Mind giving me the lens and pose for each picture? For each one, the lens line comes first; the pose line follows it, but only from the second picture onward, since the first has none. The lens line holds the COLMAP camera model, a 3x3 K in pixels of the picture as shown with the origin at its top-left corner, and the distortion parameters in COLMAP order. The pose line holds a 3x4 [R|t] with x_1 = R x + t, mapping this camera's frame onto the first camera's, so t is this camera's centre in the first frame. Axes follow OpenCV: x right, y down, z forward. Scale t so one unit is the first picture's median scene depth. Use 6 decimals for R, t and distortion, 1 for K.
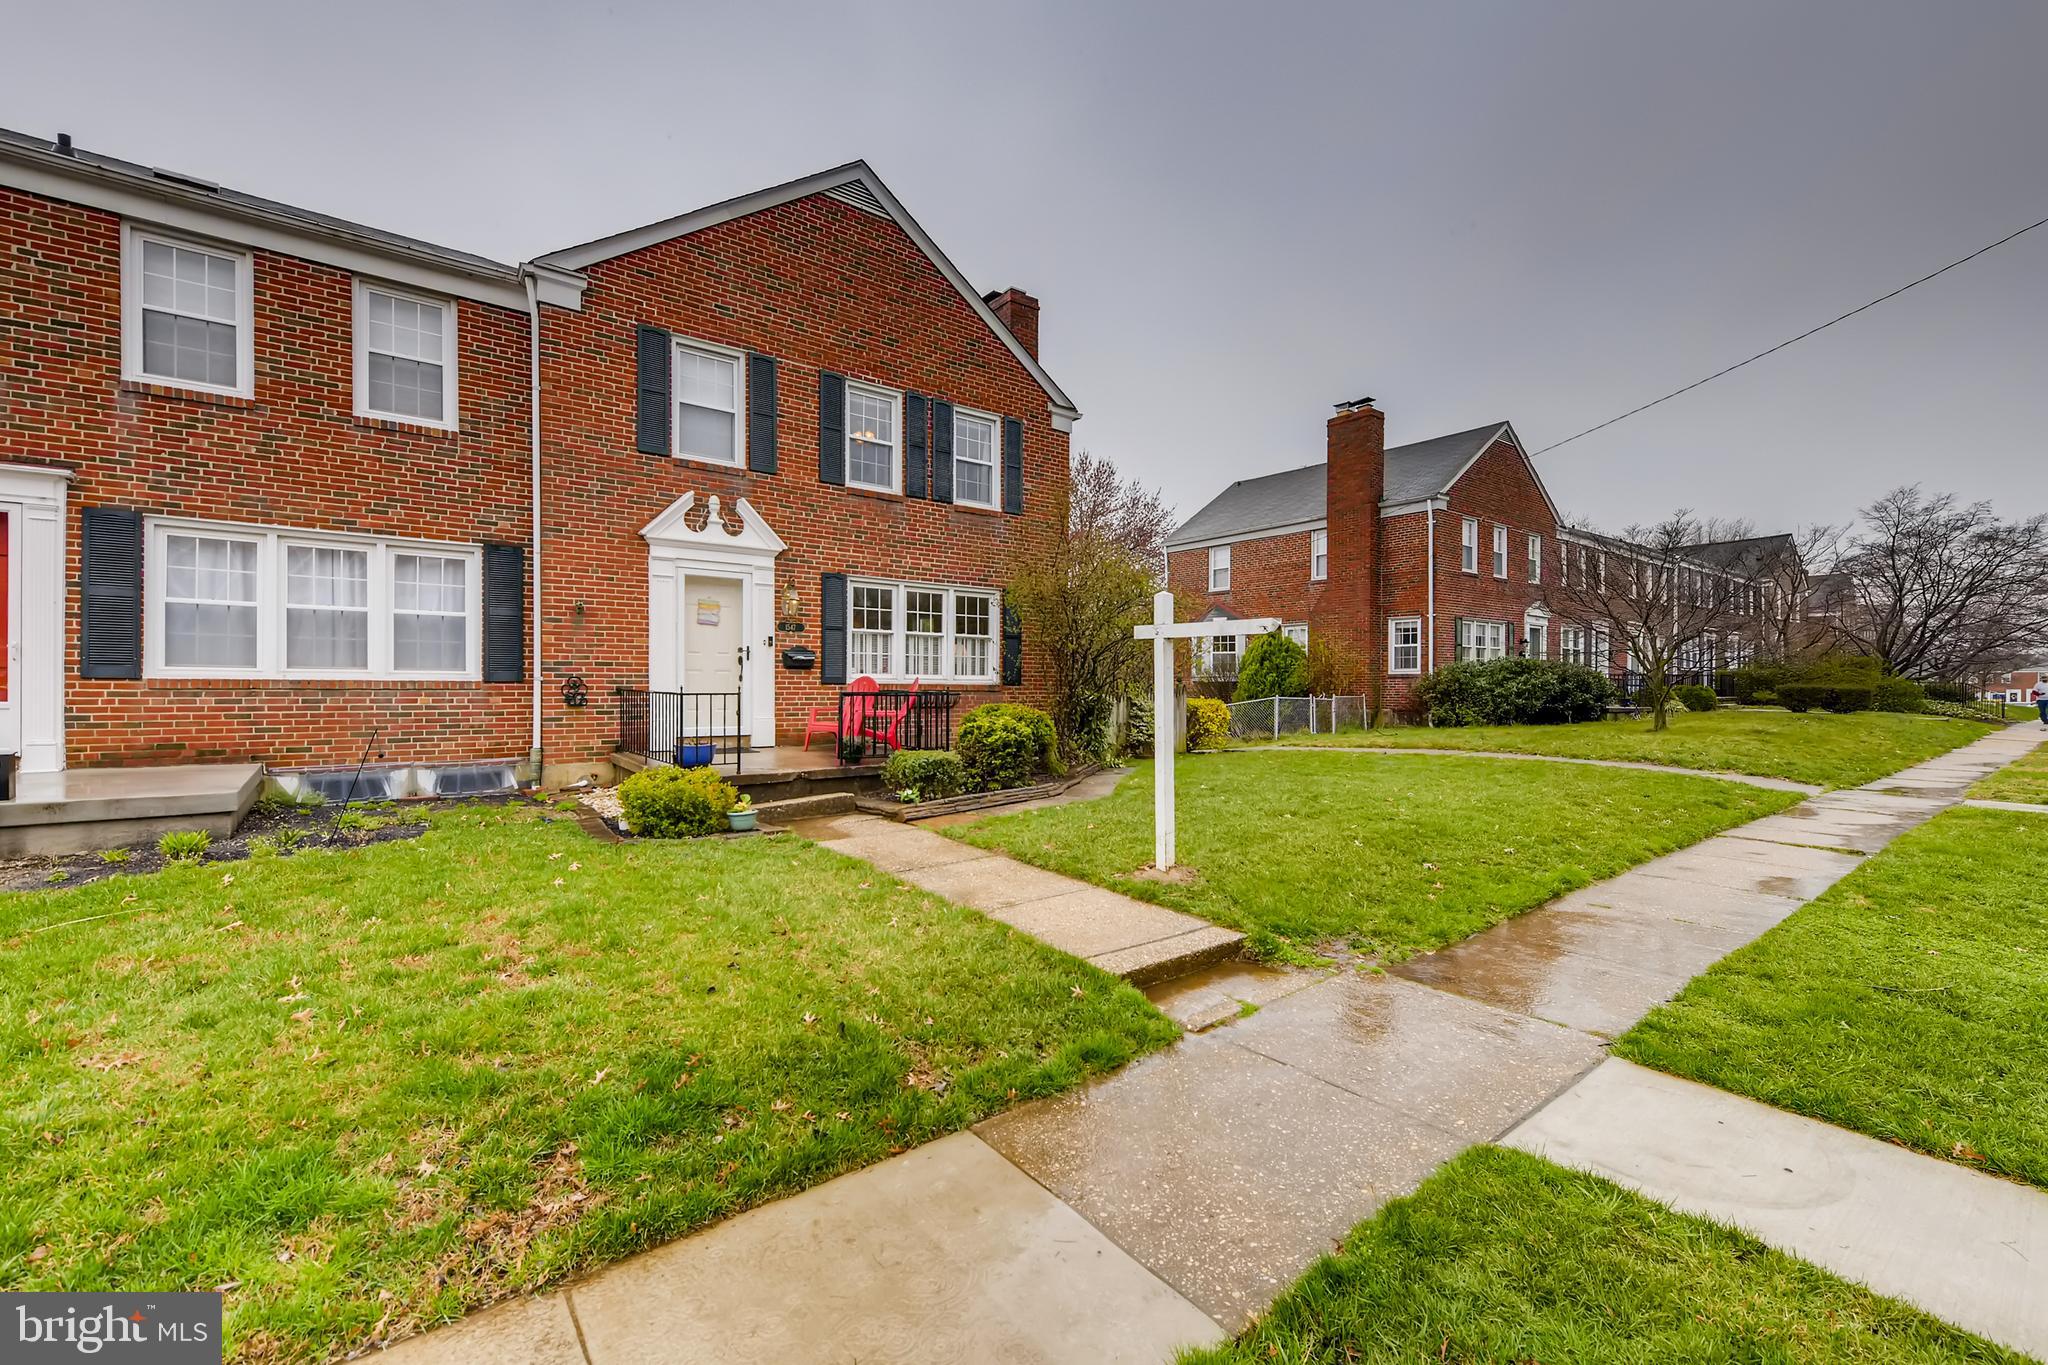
lens RADIAL K [[834.2, 0, 1023.3], [0, 834.2, 689.5], [0, 0, 1]] dist [0.011374, -0.004685]
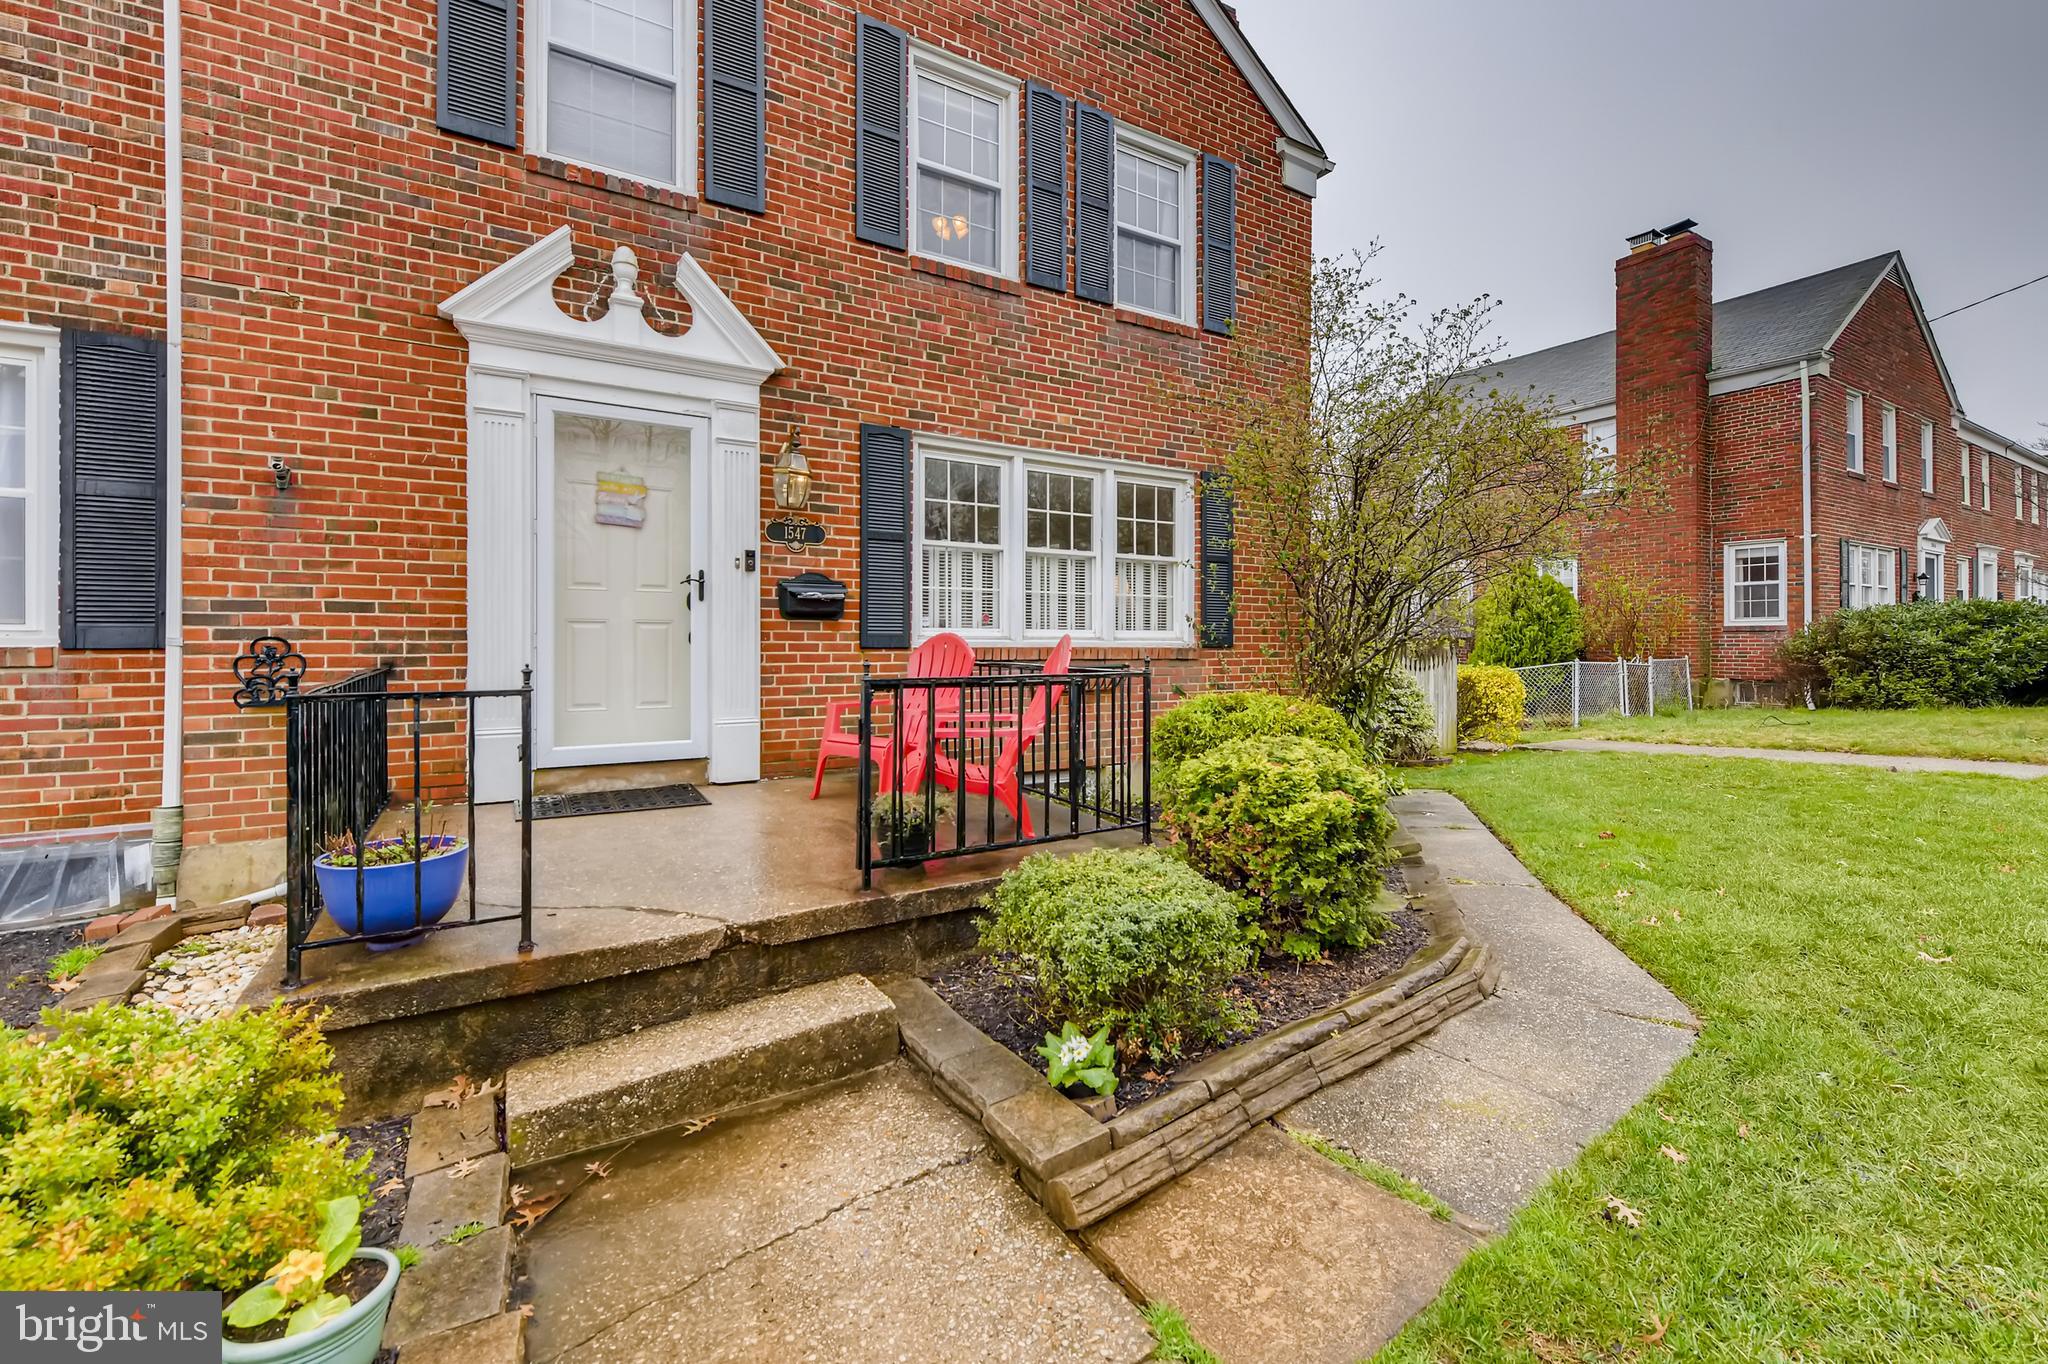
lens RADIAL K [[834.2, 0, 1023.5], [0, 834.2, 640.5], [0, 0, 1]] dist [0.011374, -0.004685]
pose [[0.992899, -0.003131, -0.118923, -0.086685], [0.002386, 0.999977, -0.006409, -0.008289], [0.118940, 0.006079, 0.992883, 0.519111]]
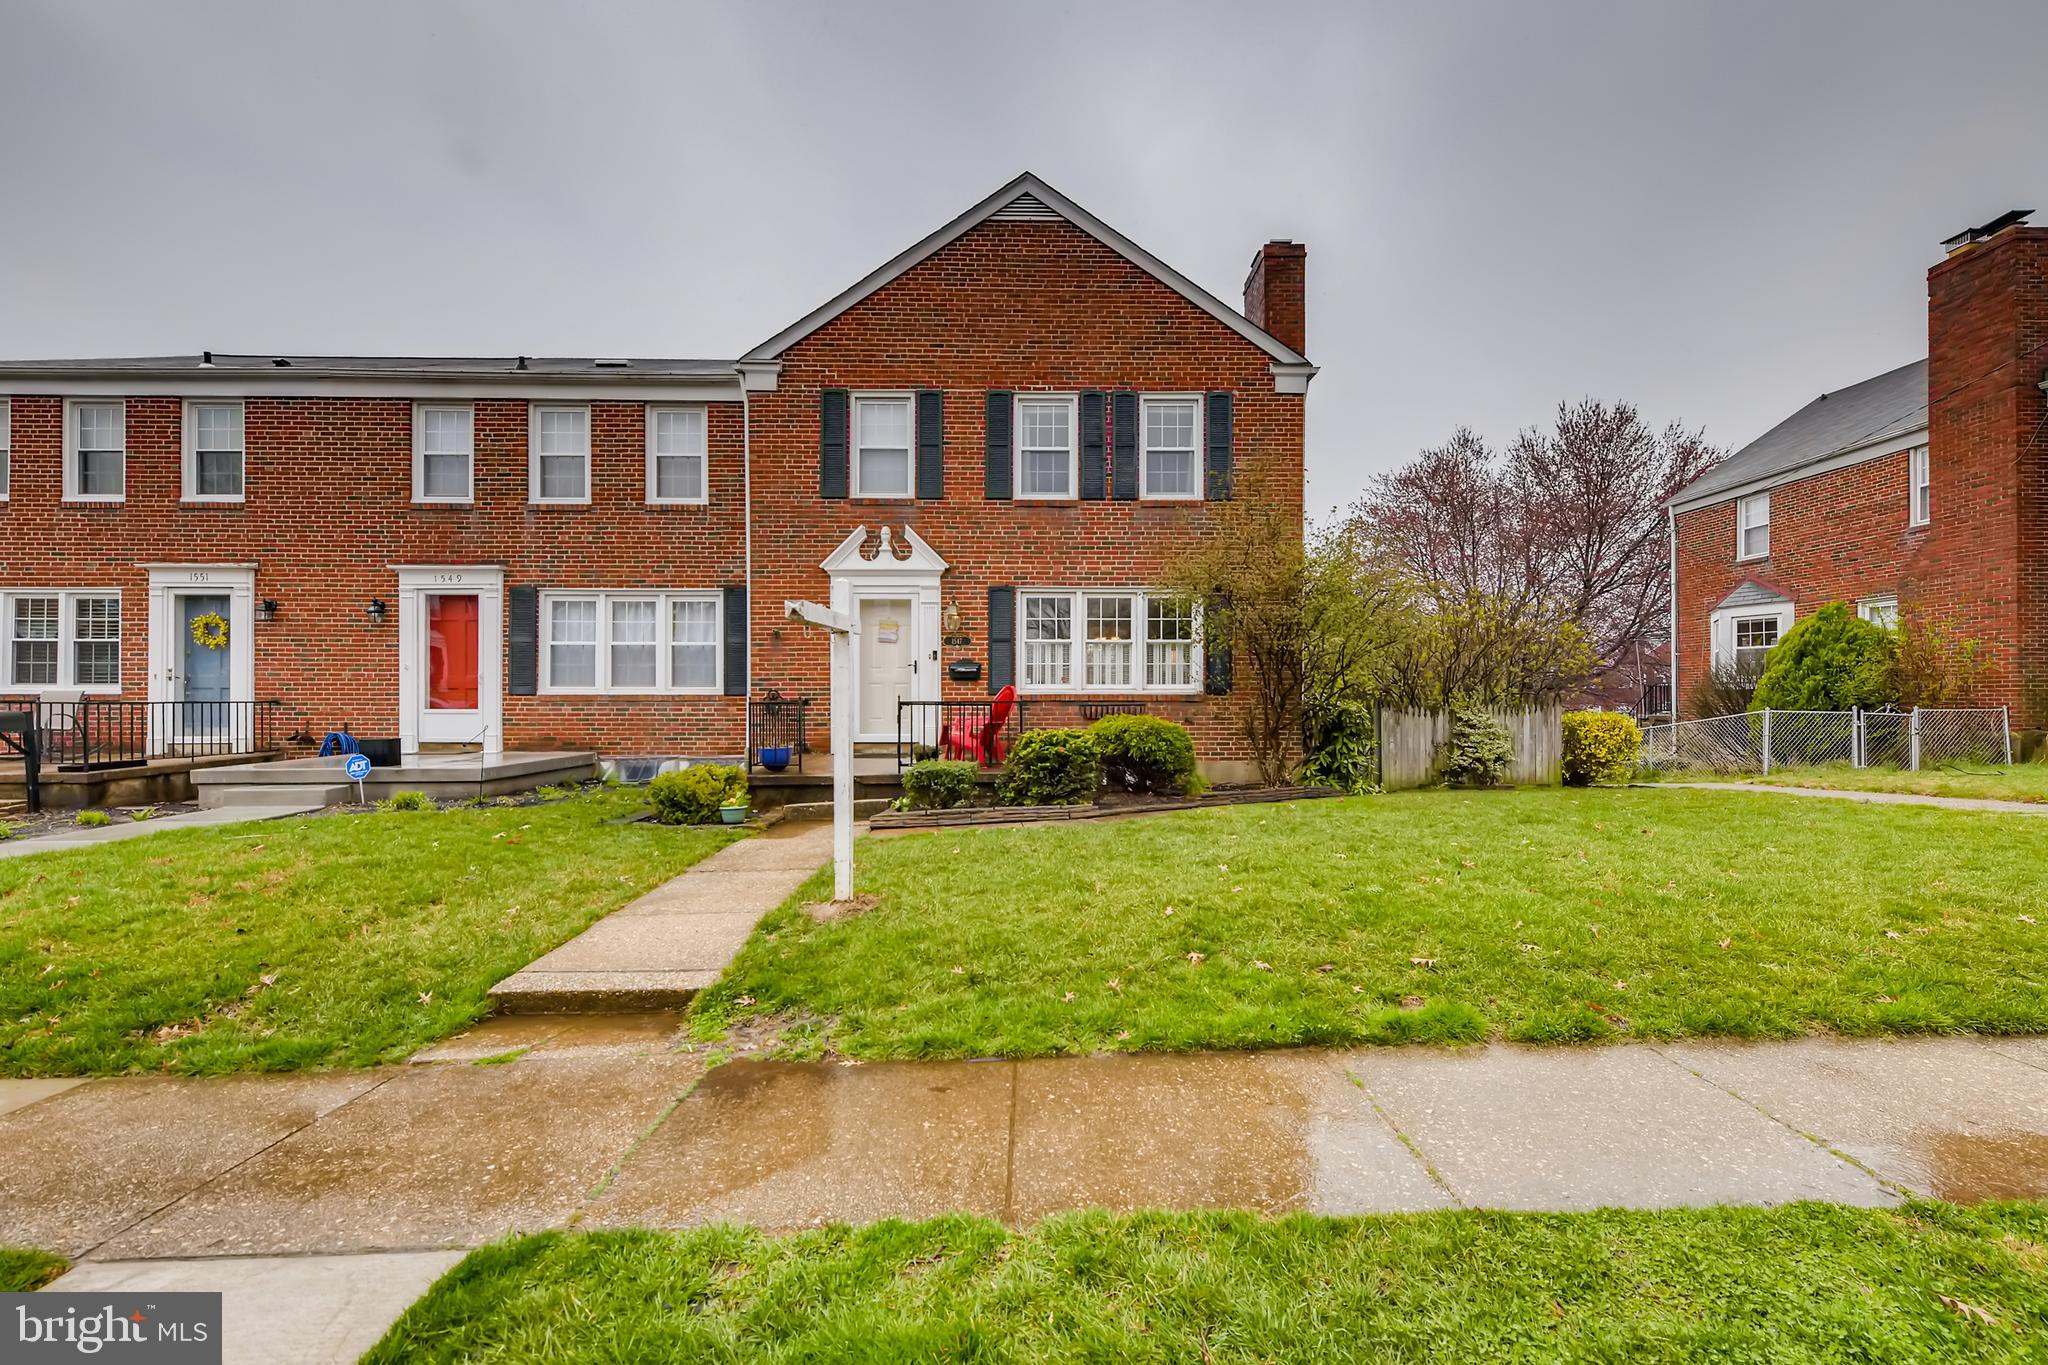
lens RADIAL K [[834.2, 0, 1064.8], [0, 834.2, 697.6], [0, 0, 1]] dist [0.011374, -0.004685]
pose [[0.804082, -0.008286, -0.594460, 0.442480], [0.002506, 0.999941, -0.010548, 0.007663], [0.594513, 0.006992, 0.804056, 0.229384]]
